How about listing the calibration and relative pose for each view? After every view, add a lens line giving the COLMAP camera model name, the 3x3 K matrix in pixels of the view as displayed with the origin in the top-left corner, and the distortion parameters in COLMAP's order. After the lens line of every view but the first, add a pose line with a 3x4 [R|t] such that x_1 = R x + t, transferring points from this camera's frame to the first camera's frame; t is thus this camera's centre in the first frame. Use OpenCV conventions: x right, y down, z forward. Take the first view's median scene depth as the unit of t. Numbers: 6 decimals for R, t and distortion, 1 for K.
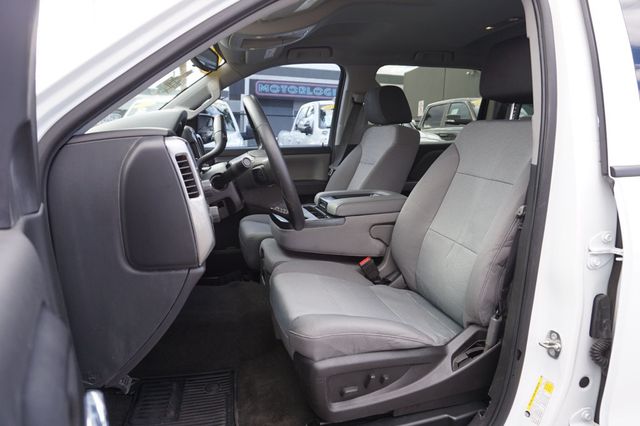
lens RADIAL K [[436.0, 0, 323.2], [0, 436.0, 213.6], [0, 0, 1]] dist [-0.043490, 0.025401]
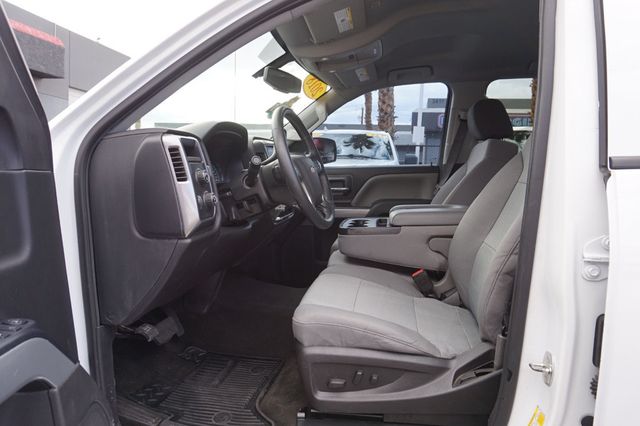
lens RADIAL K [[436.0, 0, 323.2], [0, 436.0, 213.6], [0, 0, 1]] dist [-0.043490, 0.025401]
pose [[0.913366, 0.038371, -0.405328, 0.409914], [-0.069224, 0.995689, -0.061733, 0.073223], [0.401212, 0.084443, 0.912085, 0.019934]]
